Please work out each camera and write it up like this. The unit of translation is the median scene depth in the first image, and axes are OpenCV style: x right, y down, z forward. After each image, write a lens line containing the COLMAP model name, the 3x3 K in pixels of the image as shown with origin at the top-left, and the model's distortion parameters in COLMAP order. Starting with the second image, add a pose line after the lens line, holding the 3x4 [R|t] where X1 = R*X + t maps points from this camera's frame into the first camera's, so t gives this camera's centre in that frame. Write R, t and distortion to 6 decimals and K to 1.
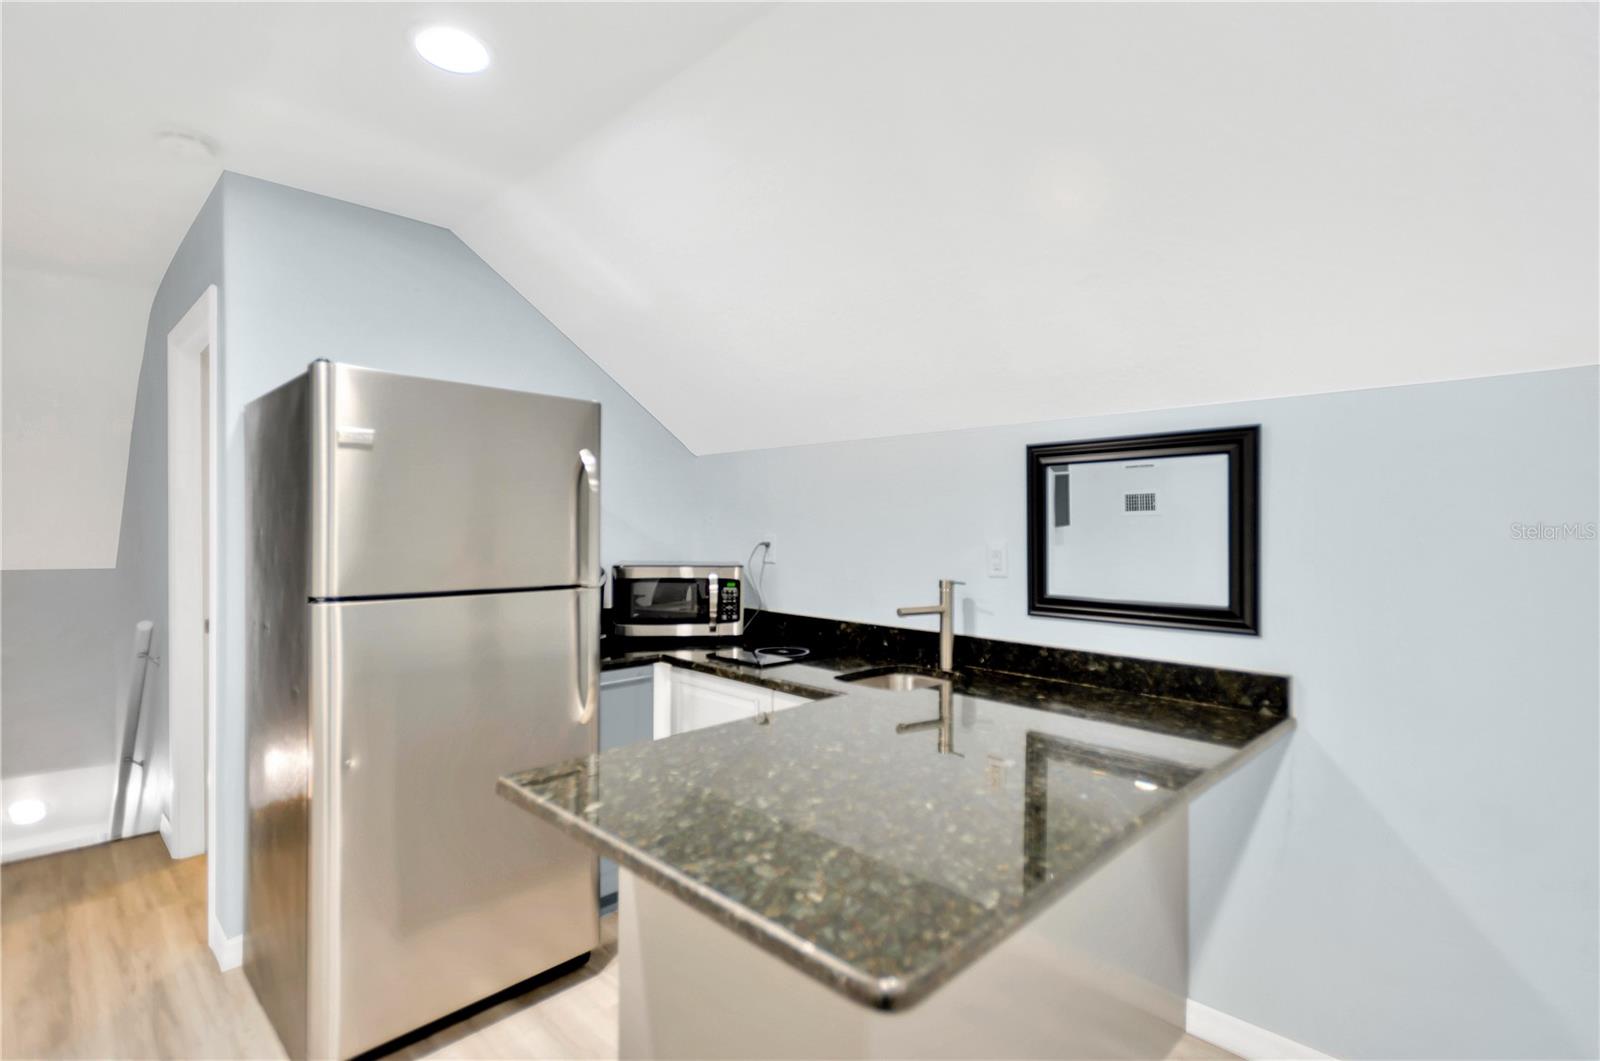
lens RADIAL K [[744.0, 0, 798.0], [0, 744.0, 530.0], [0, 0, 1]] dist [0.012314, 0.000092]
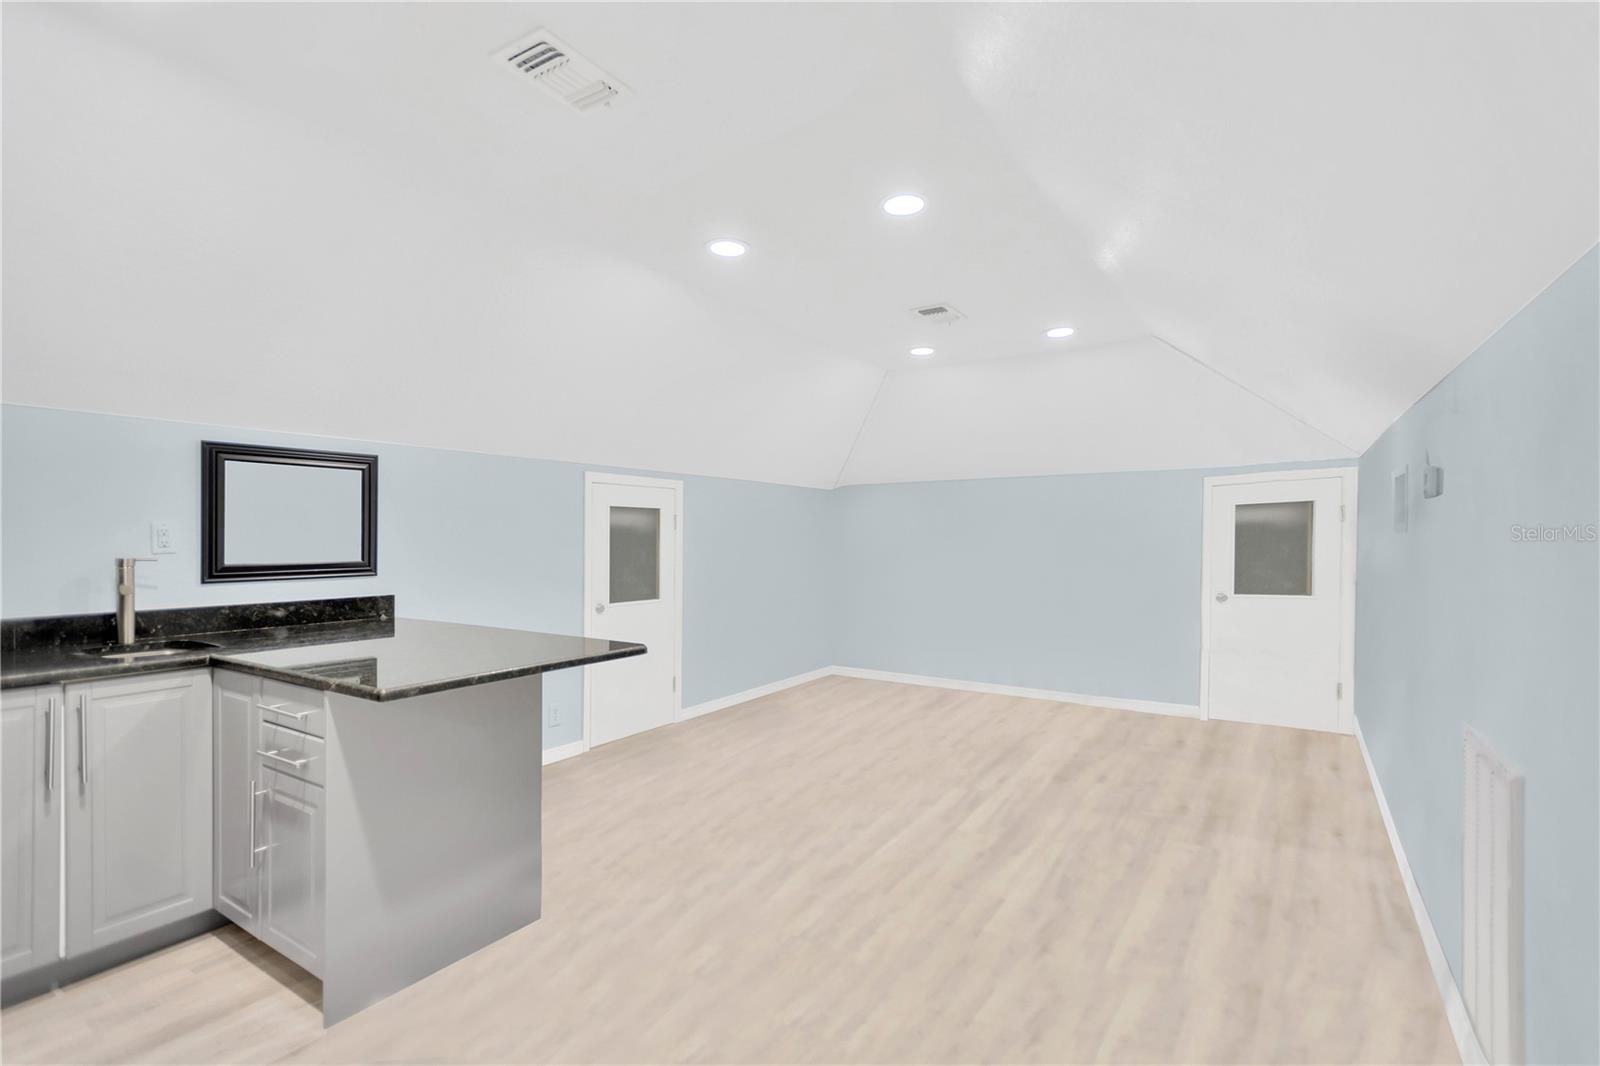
lens RADIAL K [[744.0, 0, 797.9], [0, 744.0, 532.0], [0, 0, 1]] dist [0.012314, 0.000092]
pose [[-0.205637, -0.007808, 0.978597, -1.098346], [-0.004128, 0.999966, 0.007111, 0.019658], [-0.978620, -0.002577, -0.205662, 0.325282]]
